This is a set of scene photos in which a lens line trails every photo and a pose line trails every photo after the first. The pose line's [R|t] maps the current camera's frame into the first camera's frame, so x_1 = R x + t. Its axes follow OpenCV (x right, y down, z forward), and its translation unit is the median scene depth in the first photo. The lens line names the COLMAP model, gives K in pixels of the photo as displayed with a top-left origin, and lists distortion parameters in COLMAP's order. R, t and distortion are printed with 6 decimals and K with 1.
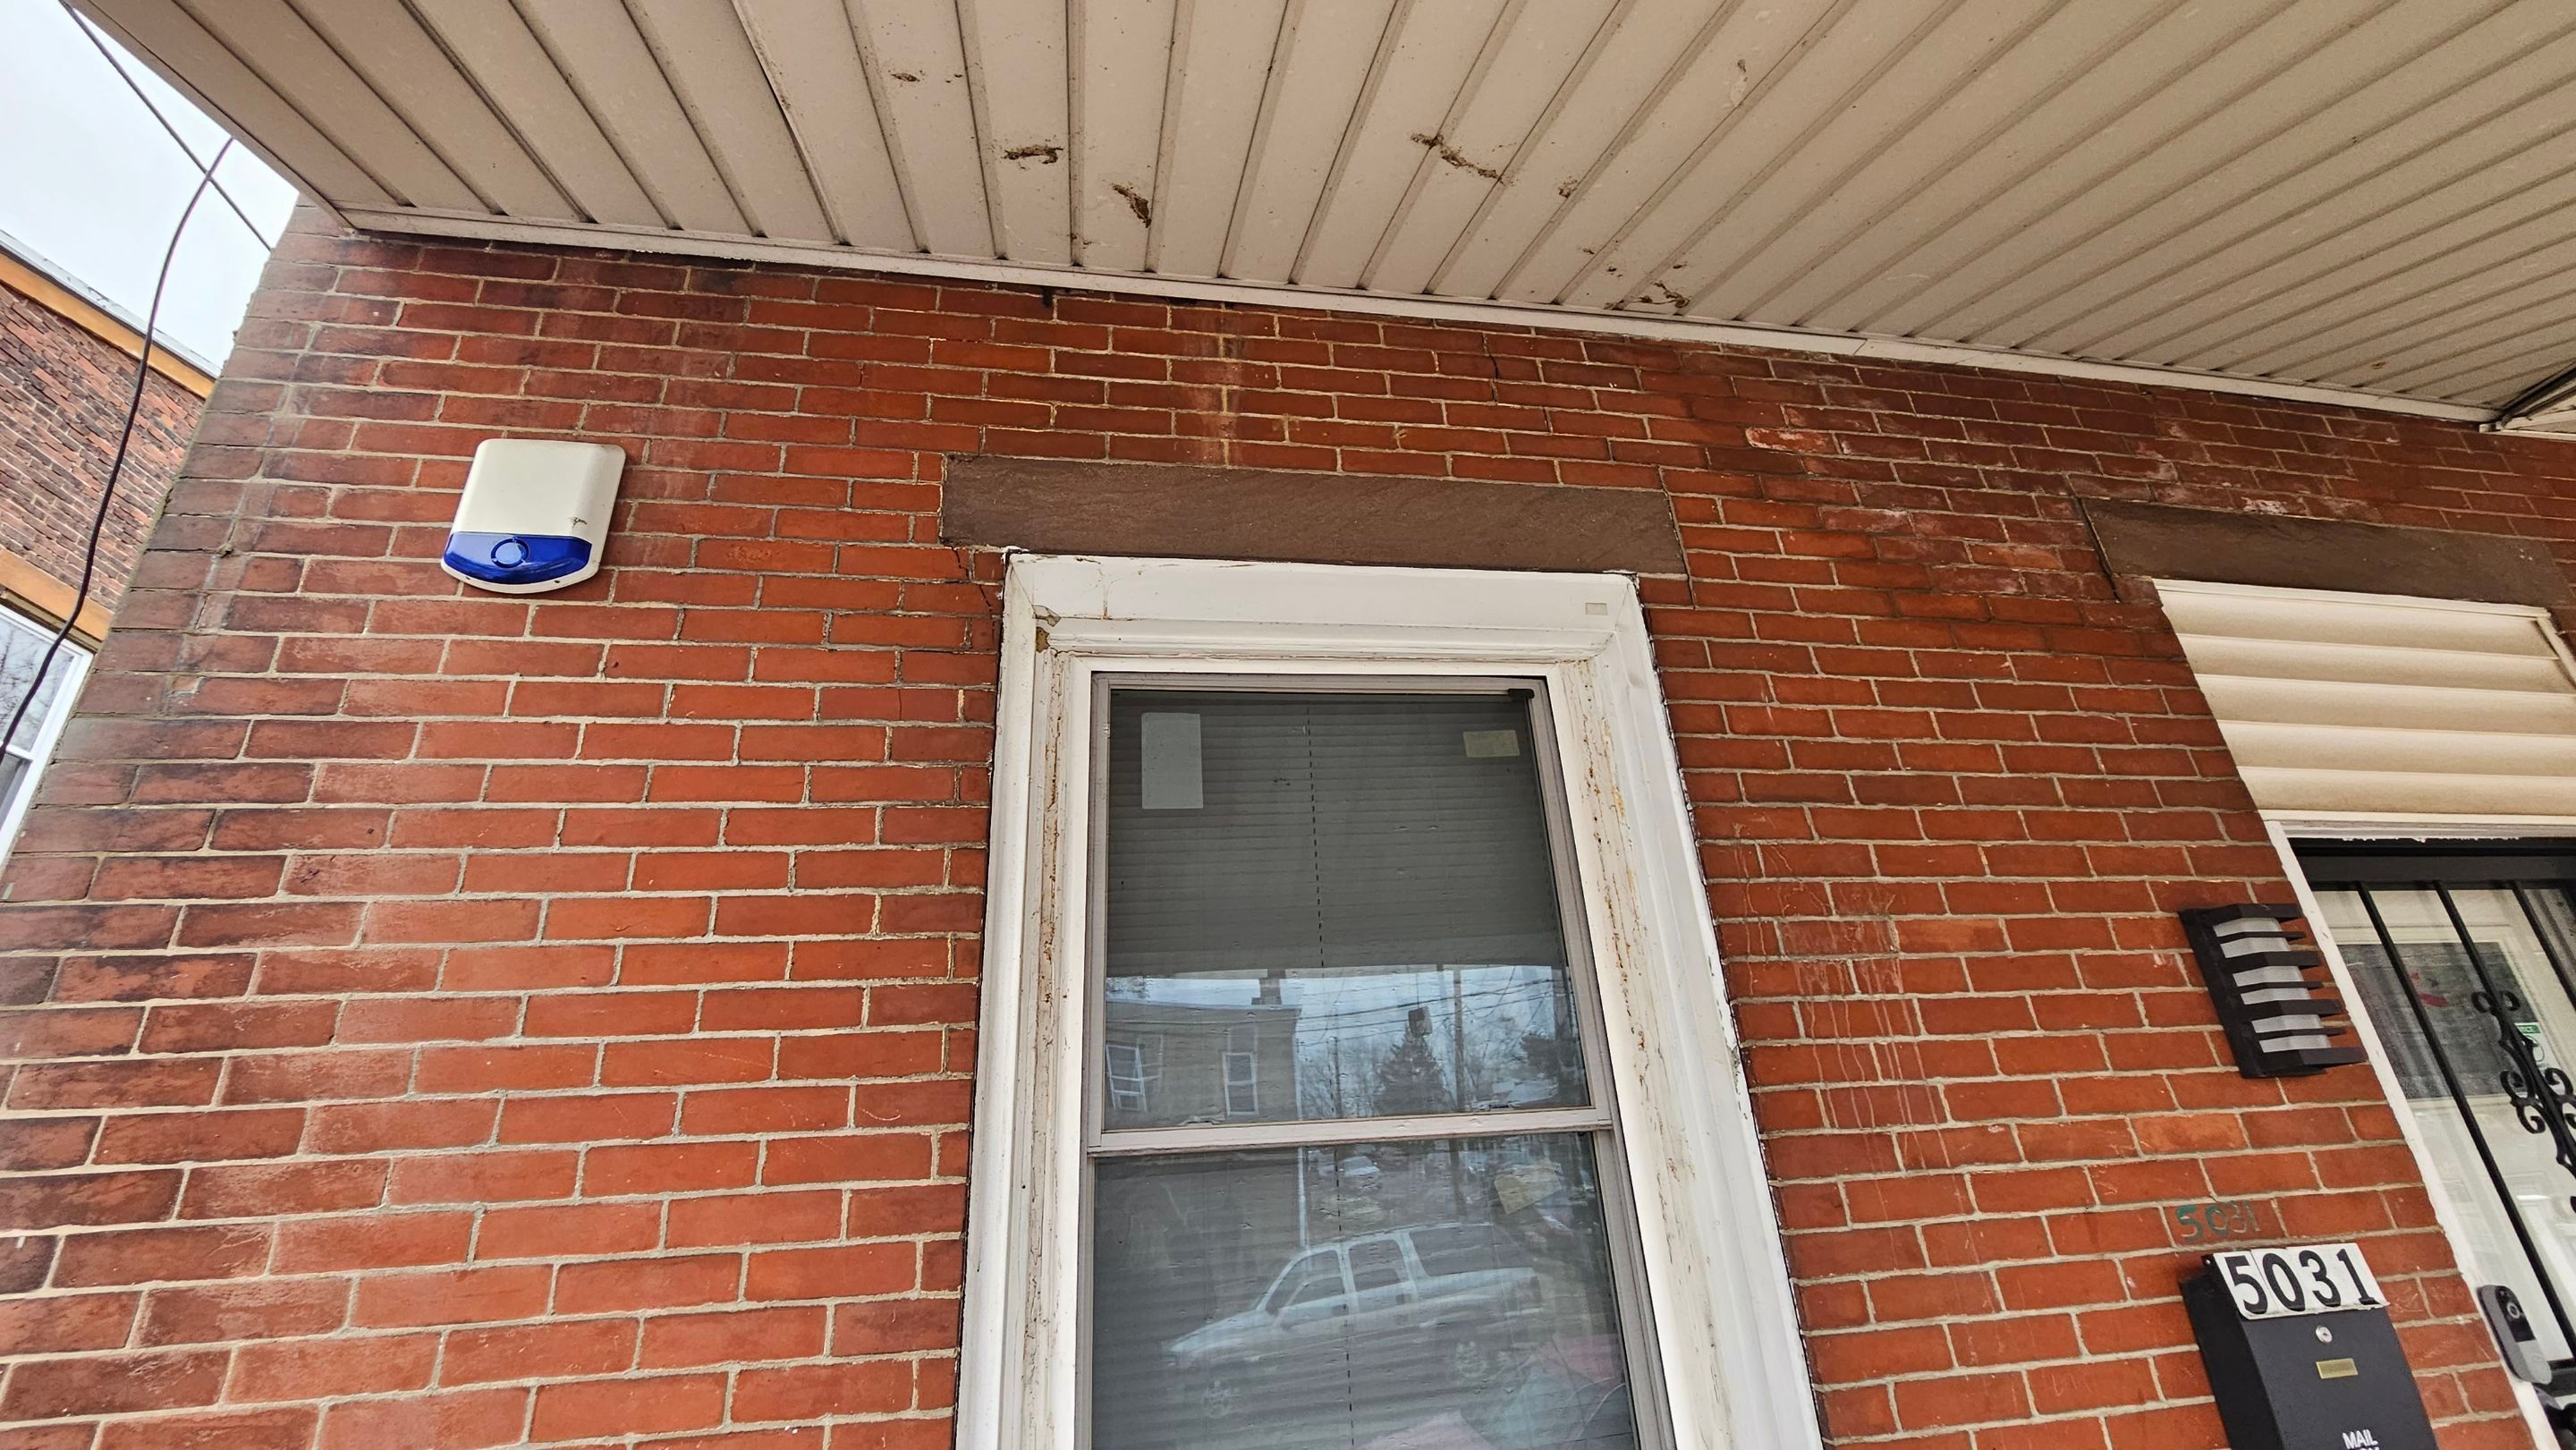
lens RADIAL K [[1057.9, 0, 1286.0], [0, 1057.9, 720.5], [0, 0, 1]] dist [-0.001742, 0.000102]
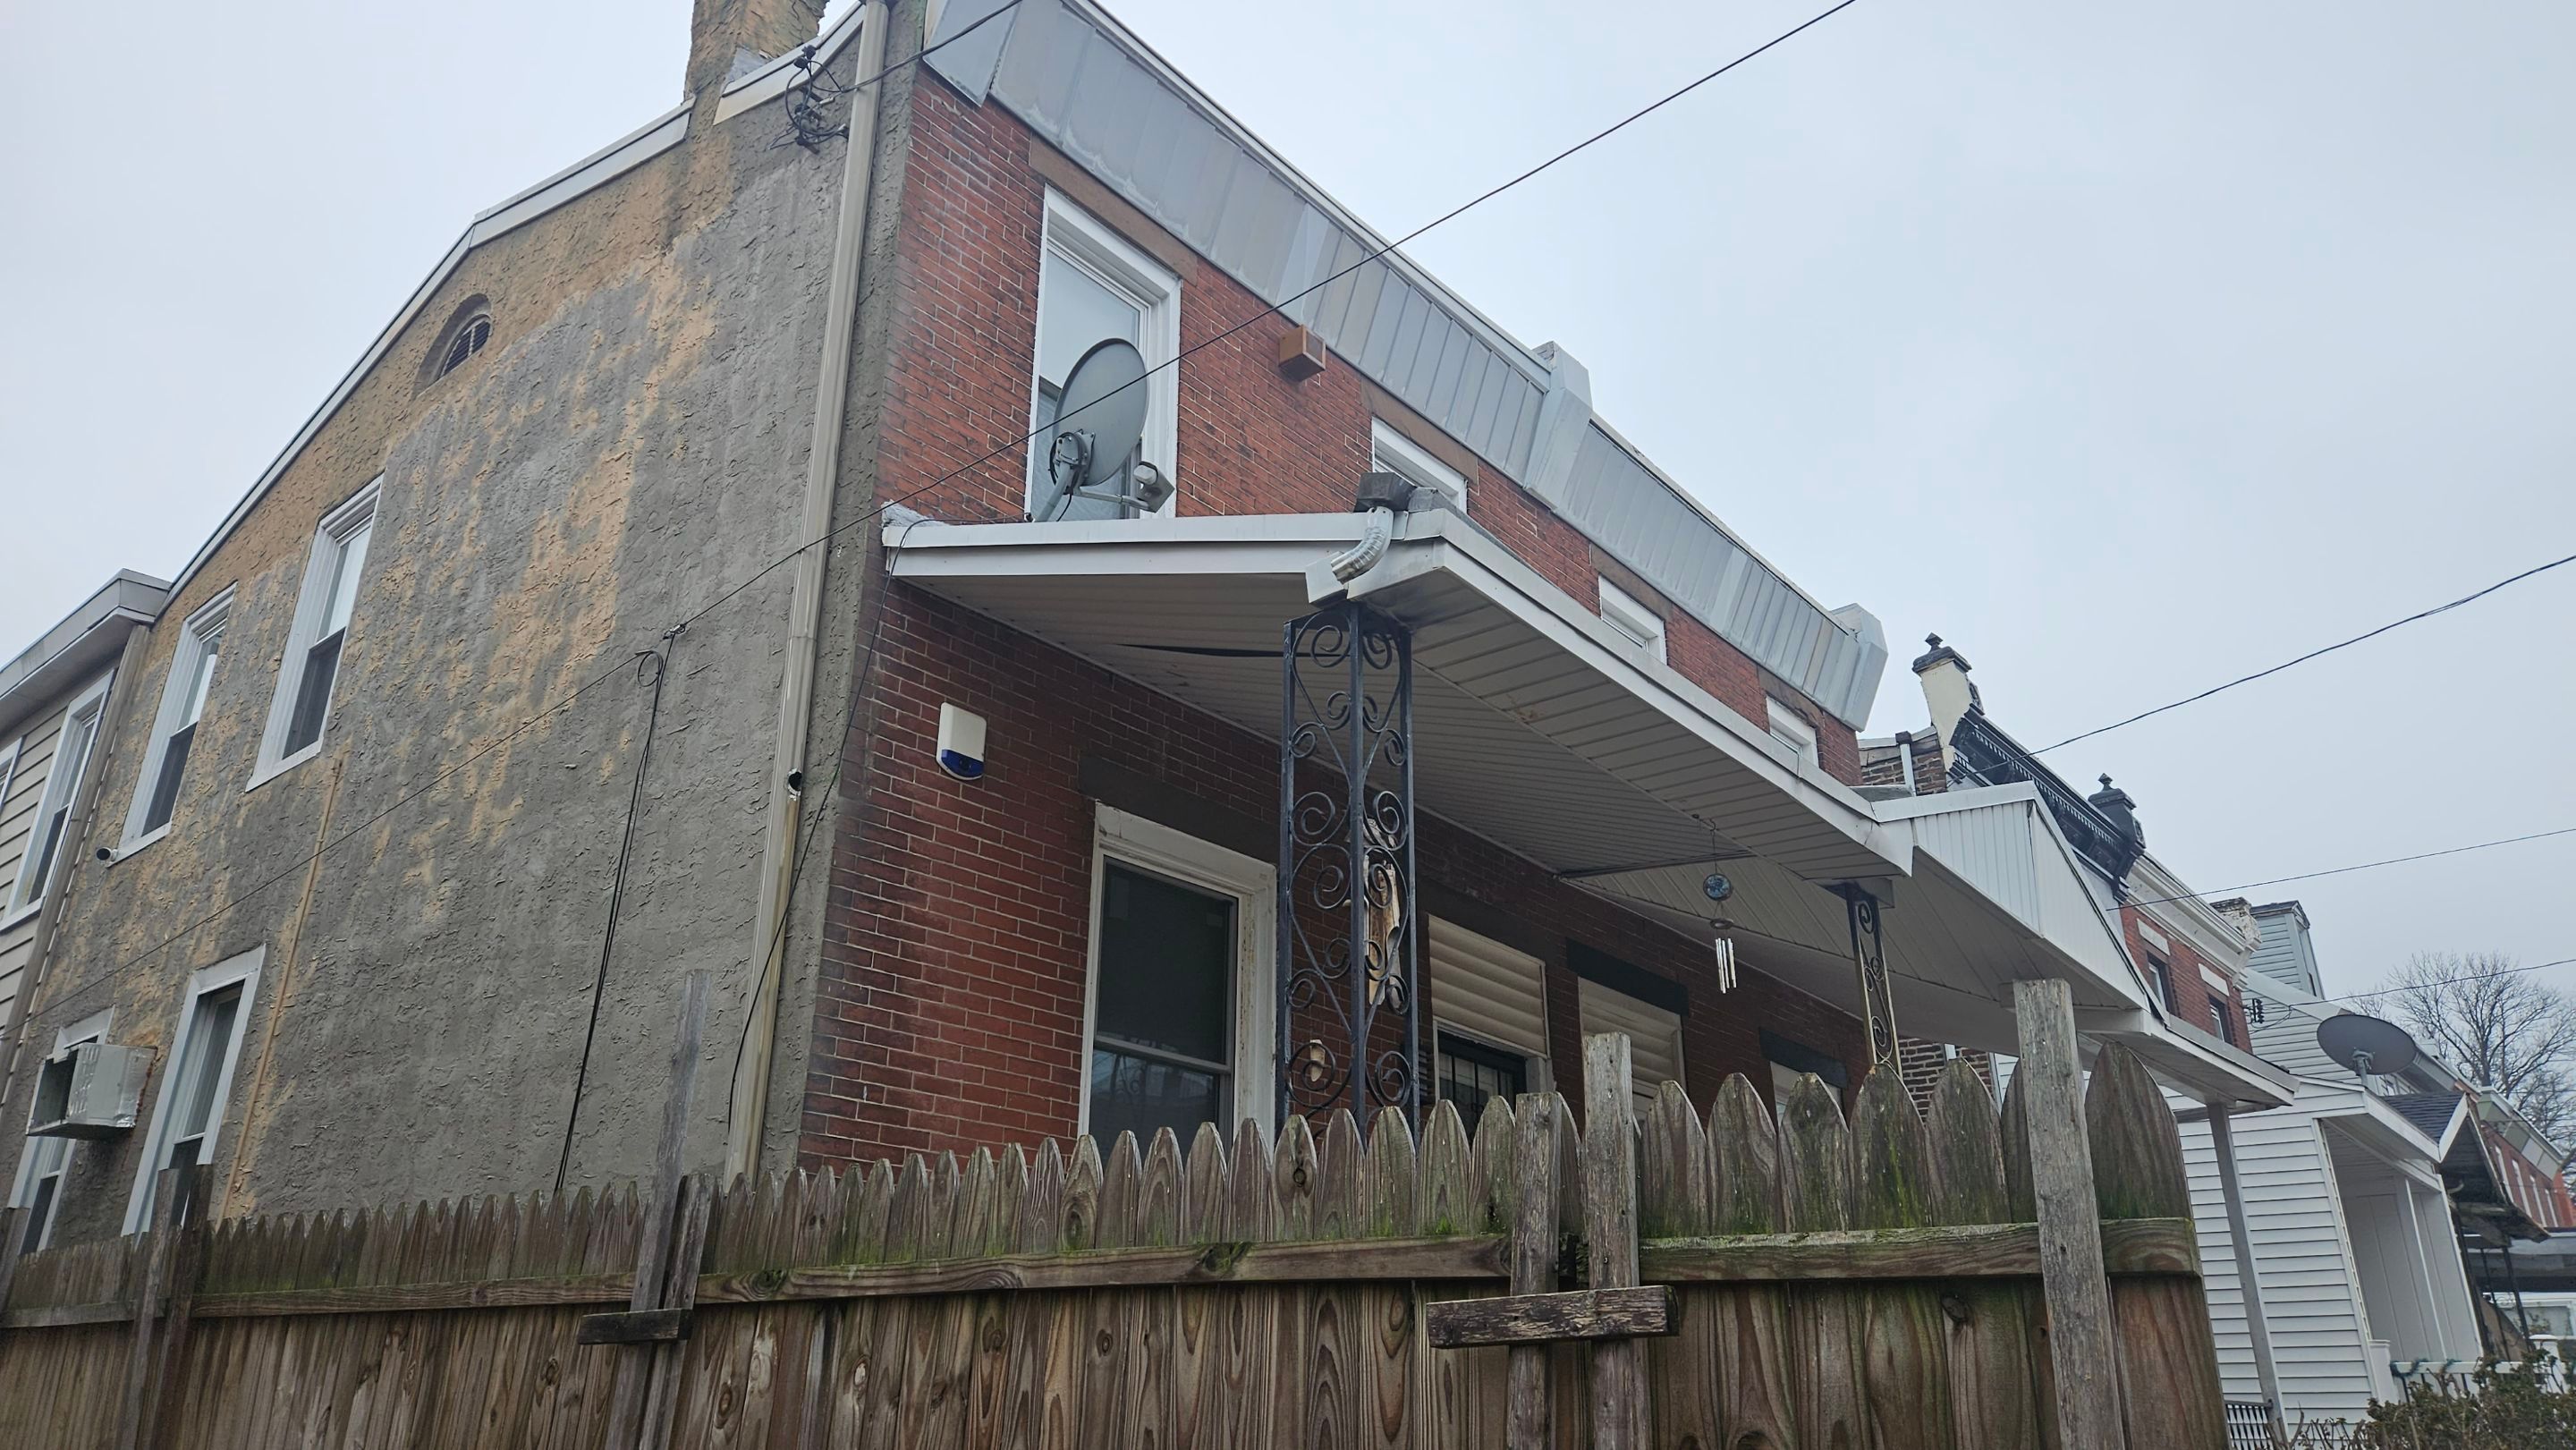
lens RADIAL K [[1708.4, 0, 1260.3], [0, 1708.4, 725.5], [0, 0, 1]] dist [0.094436, -0.084347]
pose [[0.772739, 0.305110, 0.556580, -2.445224], [-0.307236, 0.947114, -0.092638, -0.082641], [-0.555410, -0.099416, 0.825613, -2.694475]]
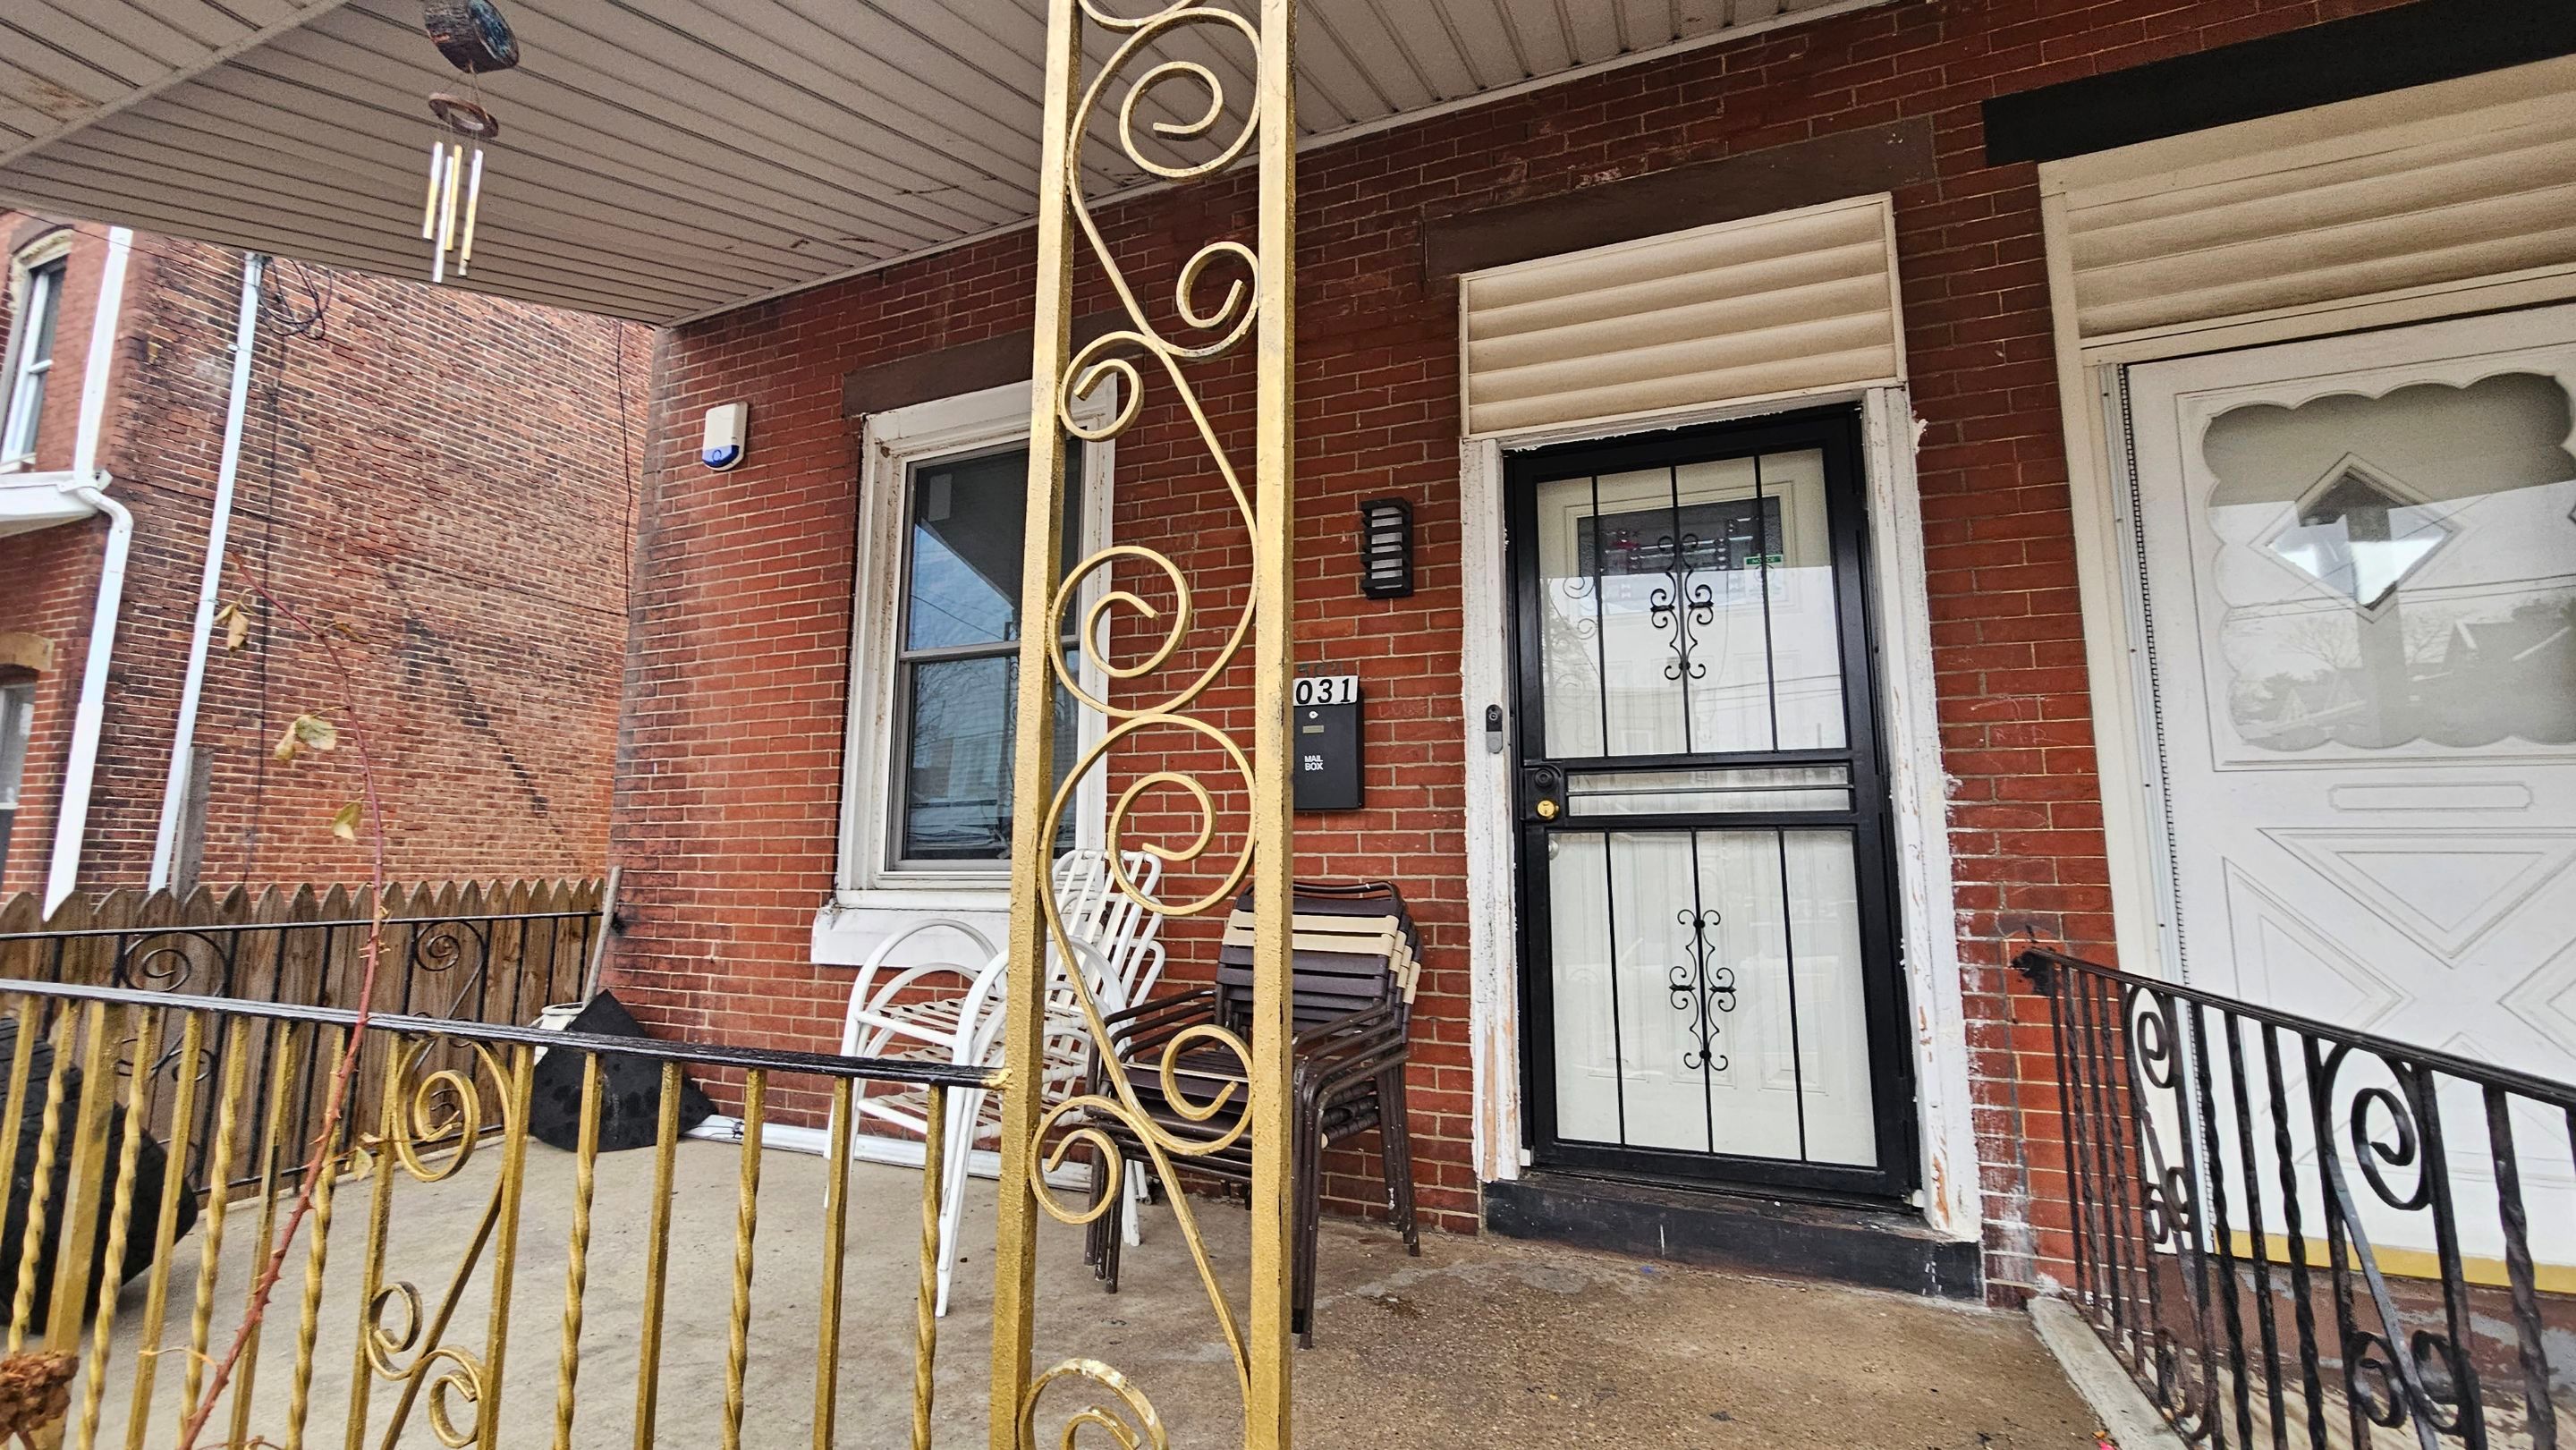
lens RADIAL K [[1049.4, 0, 1282.9], [0, 1049.4, 726.2], [0, 0, 1]] dist [-0.001380, -0.000025]
pose [[0.846808, -0.015307, -0.531679, 1.869528], [0.165545, 0.957524, 0.236098, 0.107344], [0.505482, -0.287946, 0.813373, -0.634384]]
